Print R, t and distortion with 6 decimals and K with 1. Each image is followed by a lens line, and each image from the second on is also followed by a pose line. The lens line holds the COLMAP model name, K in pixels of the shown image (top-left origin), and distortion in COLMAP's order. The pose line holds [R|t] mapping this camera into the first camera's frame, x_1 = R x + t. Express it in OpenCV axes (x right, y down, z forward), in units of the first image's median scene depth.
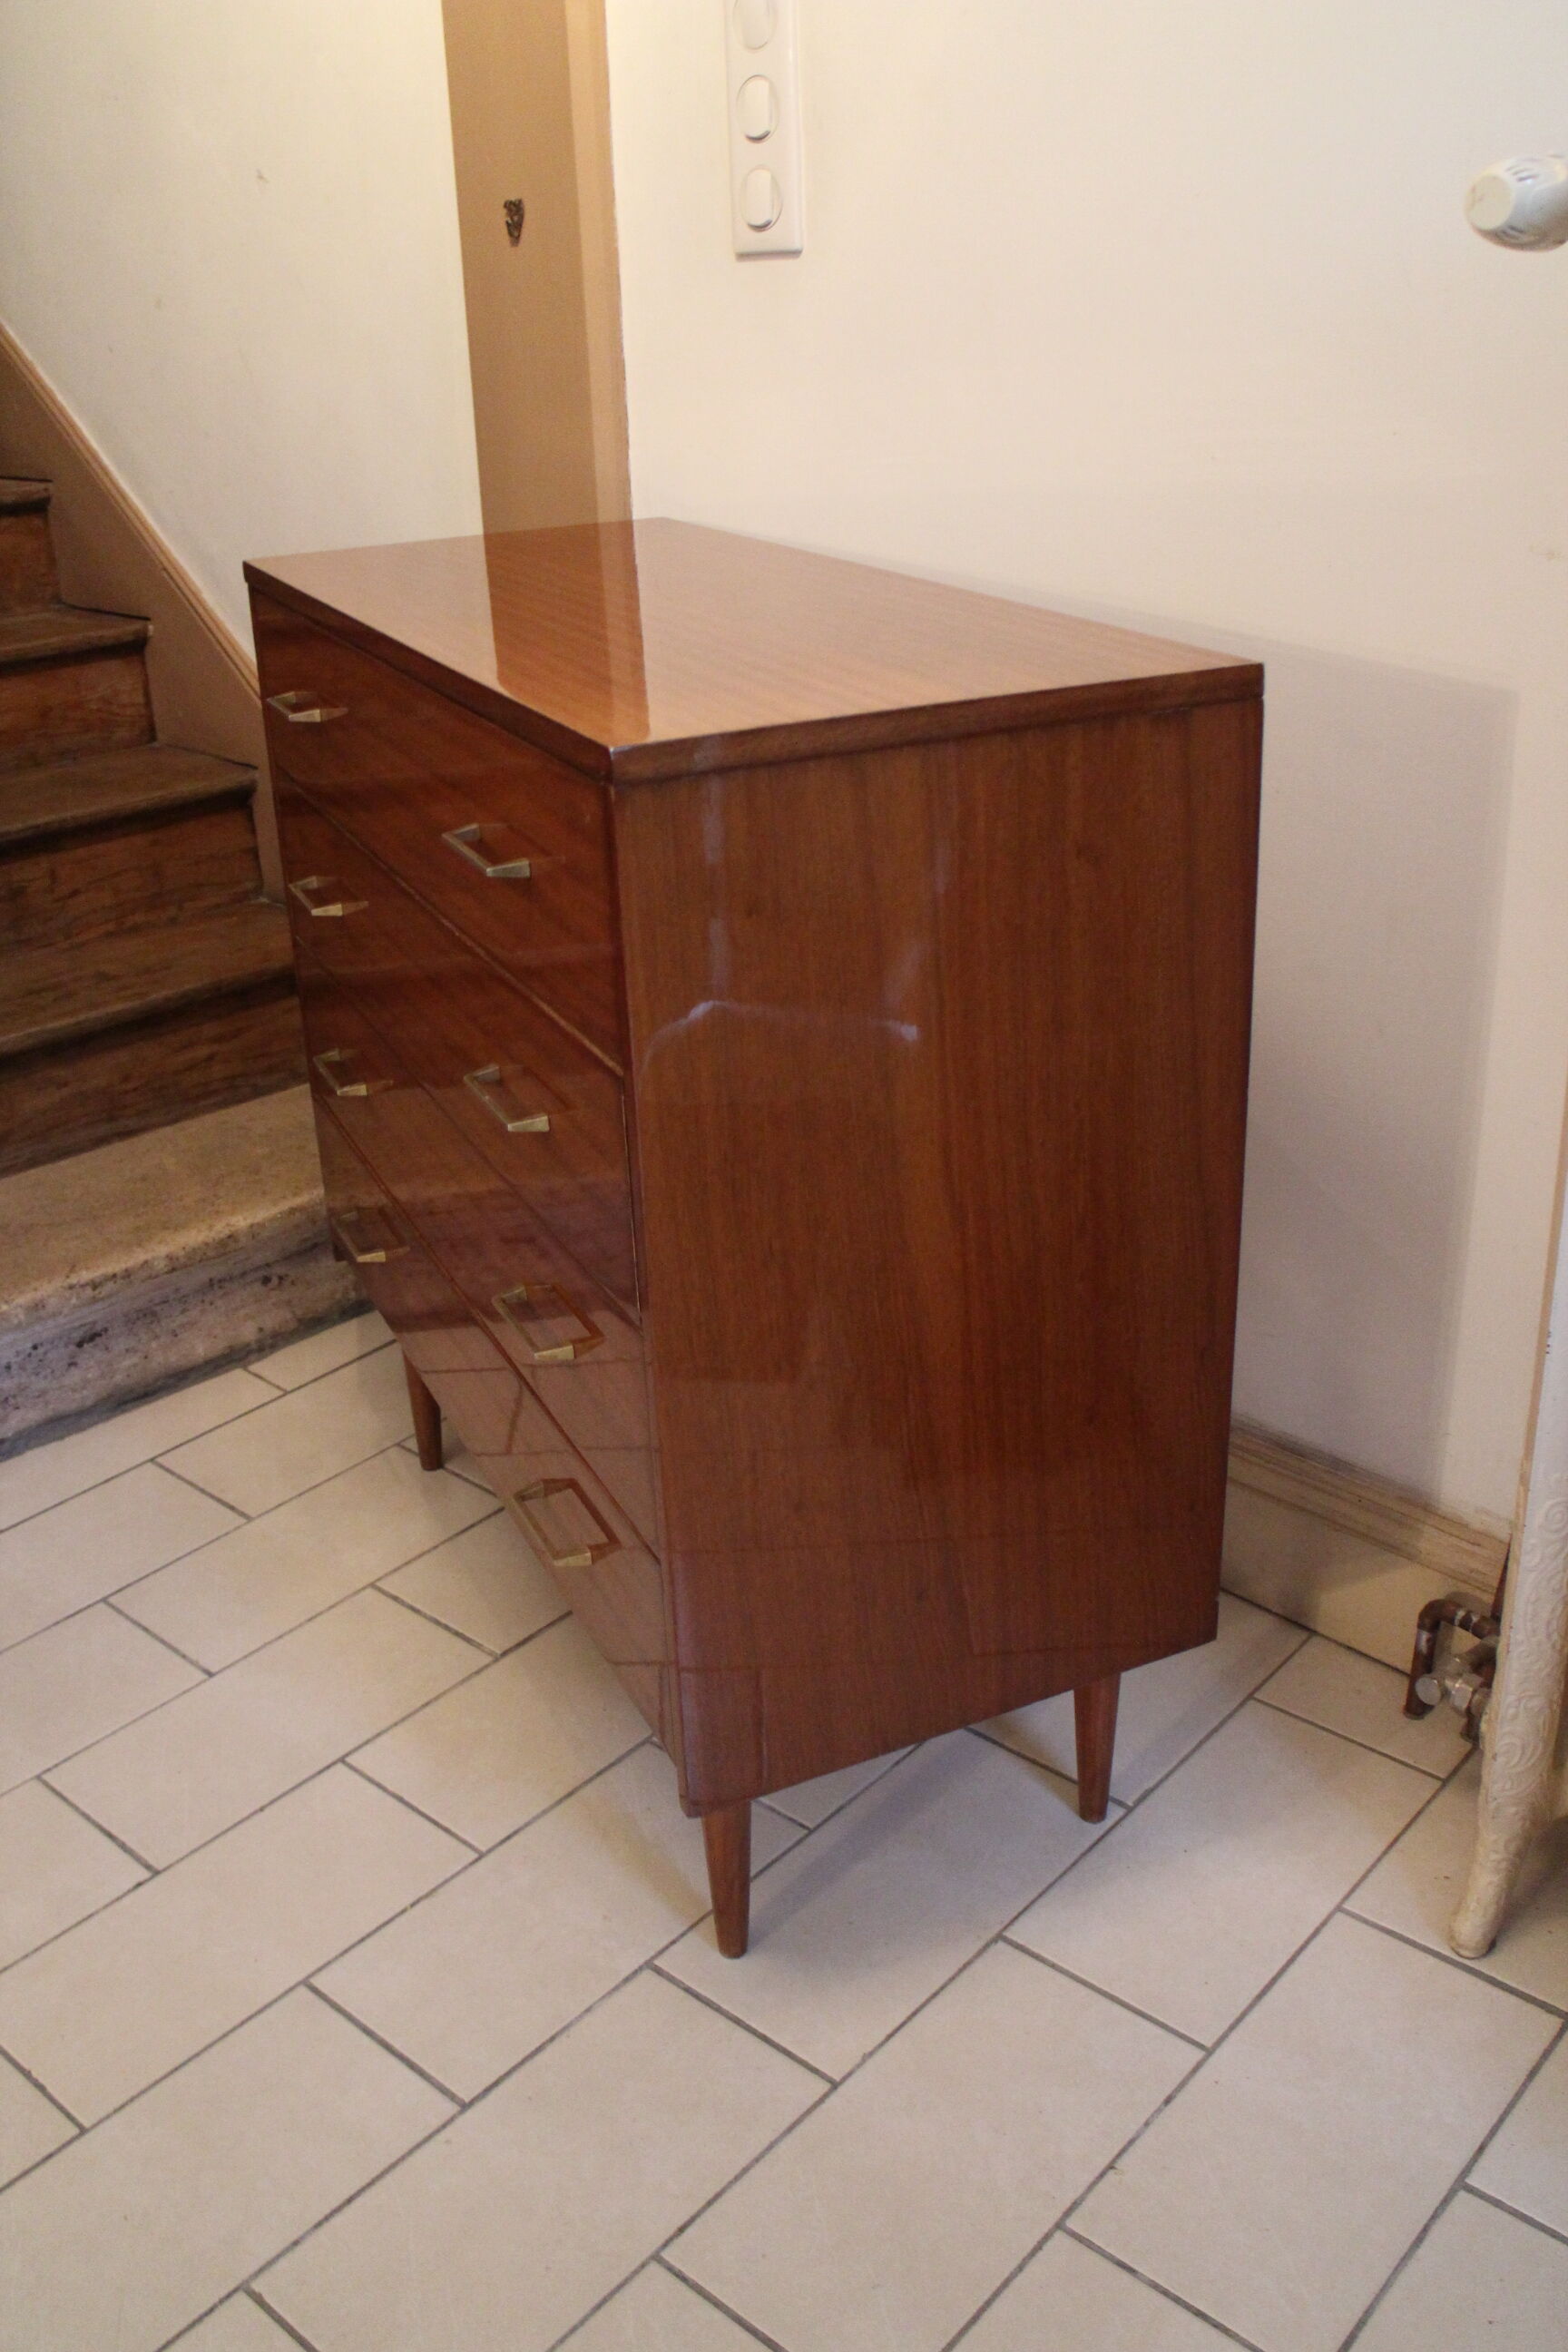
lens RADIAL K [[2139.6, 0, 815.7], [0, 2139.6, 1160.7], [0, 0, 1]] dist [-0.147315, 0.115580]
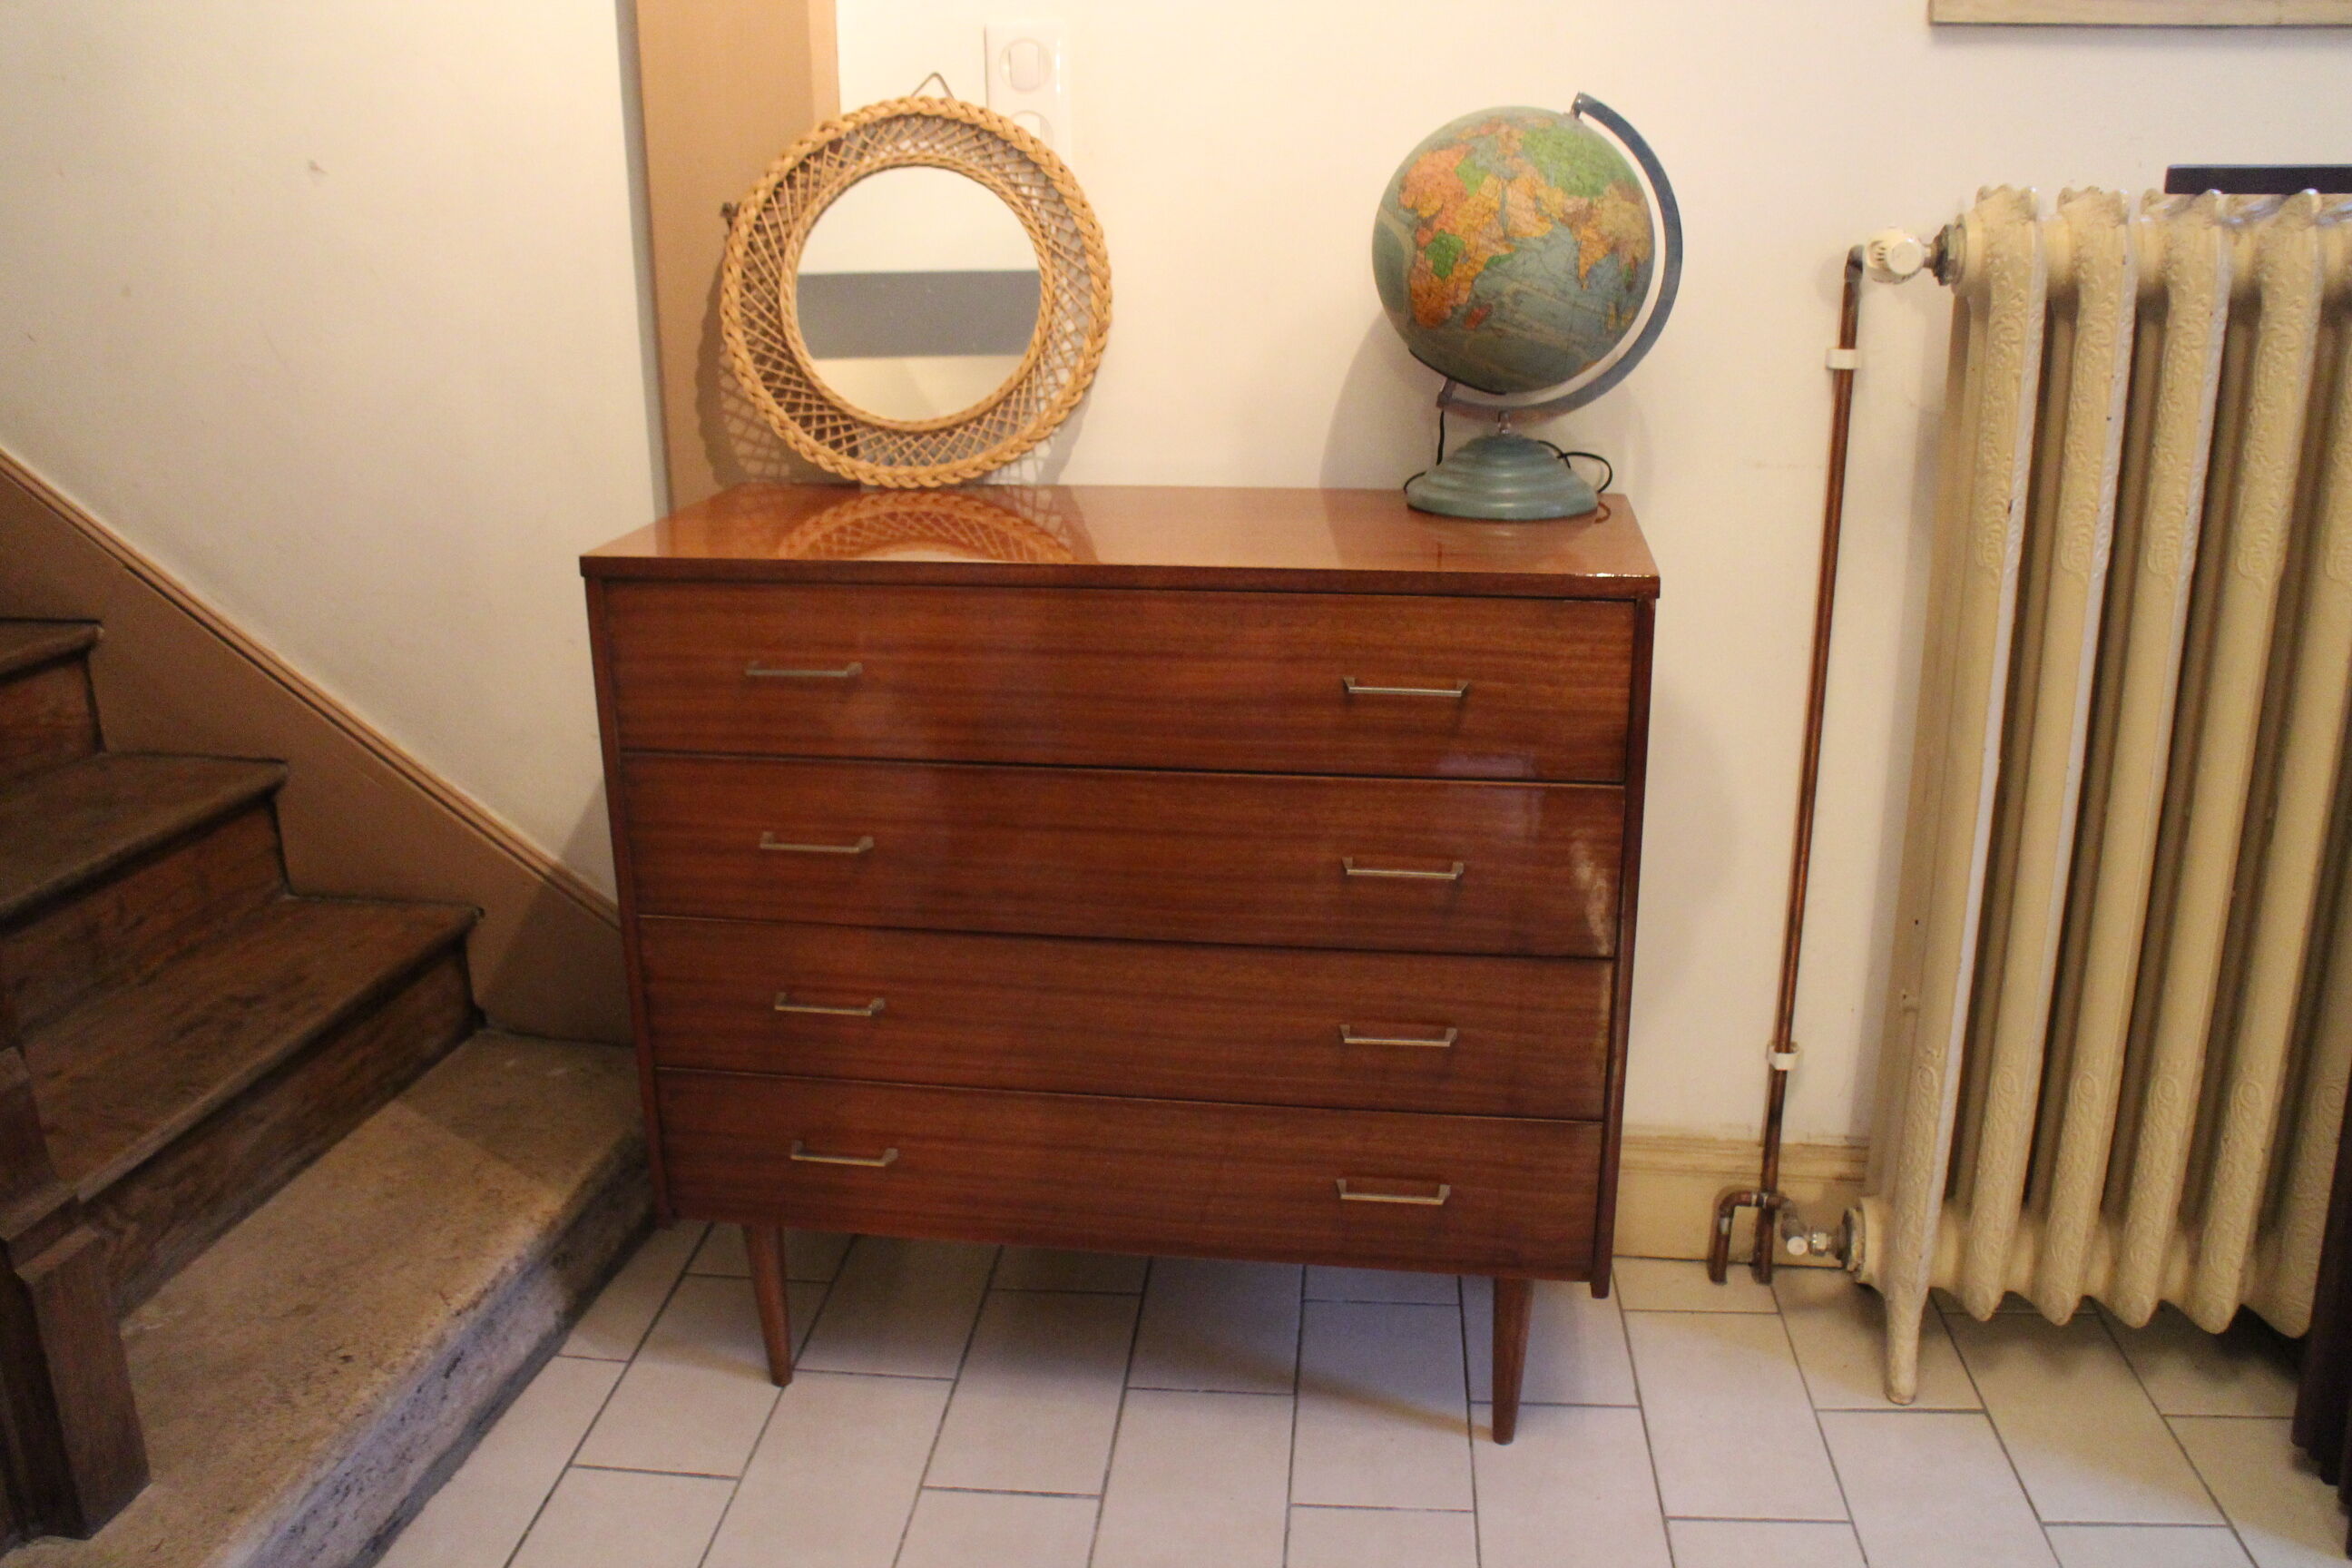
lens RADIAL K [[1889.1, 0, 1223.8], [0, 1889.1, 782.3], [0, 0, 1]] dist [-0.104568, 0.020133]
pose [[0.802957, -0.152974, 0.576071, -0.579589], [0.213901, 0.976079, -0.038950, -0.074906], [-0.556332, 0.154498, 0.816471, 0.109532]]
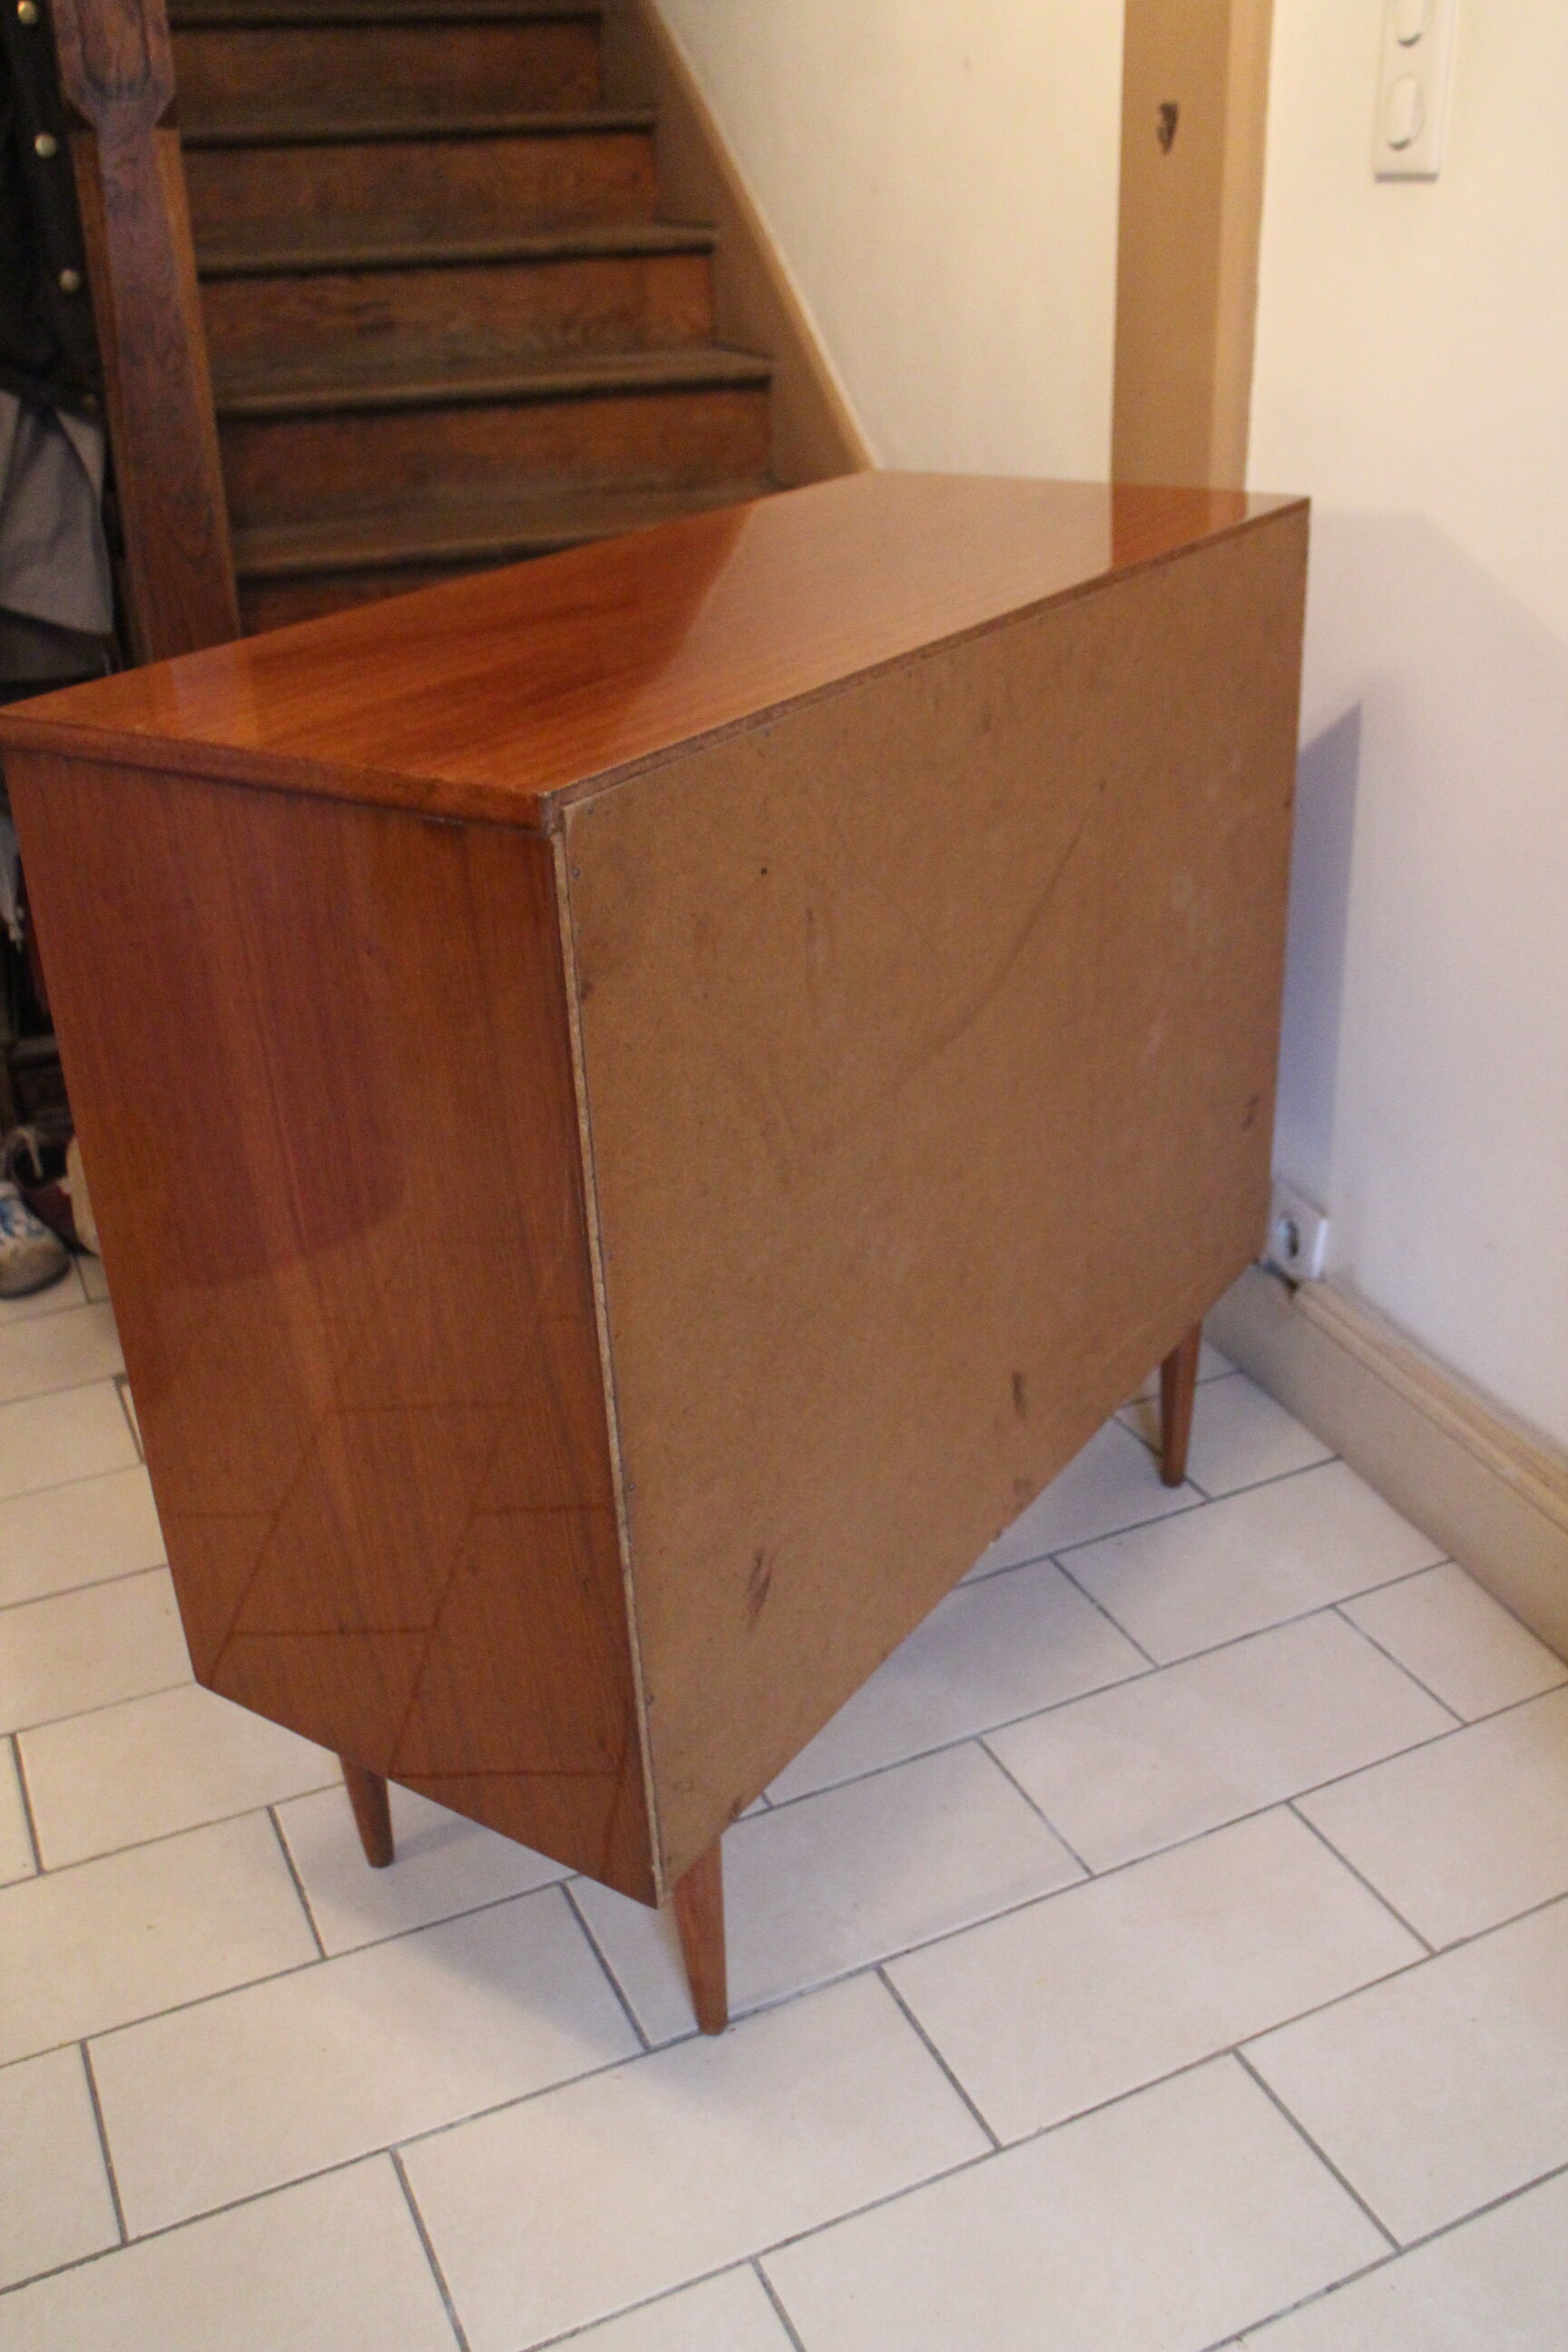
lens RADIAL K [[2139.6, 0, 819.5], [0, 2139.6, 1198.1], [0, 0, 1]] dist [-0.147315, 0.115580]
pose [[0.915254, 0.189211, -0.355681, 0.141626], [-0.162194, 0.981199, 0.104601, -0.055406], [0.368785, -0.038047, 0.928736, 0.068428]]
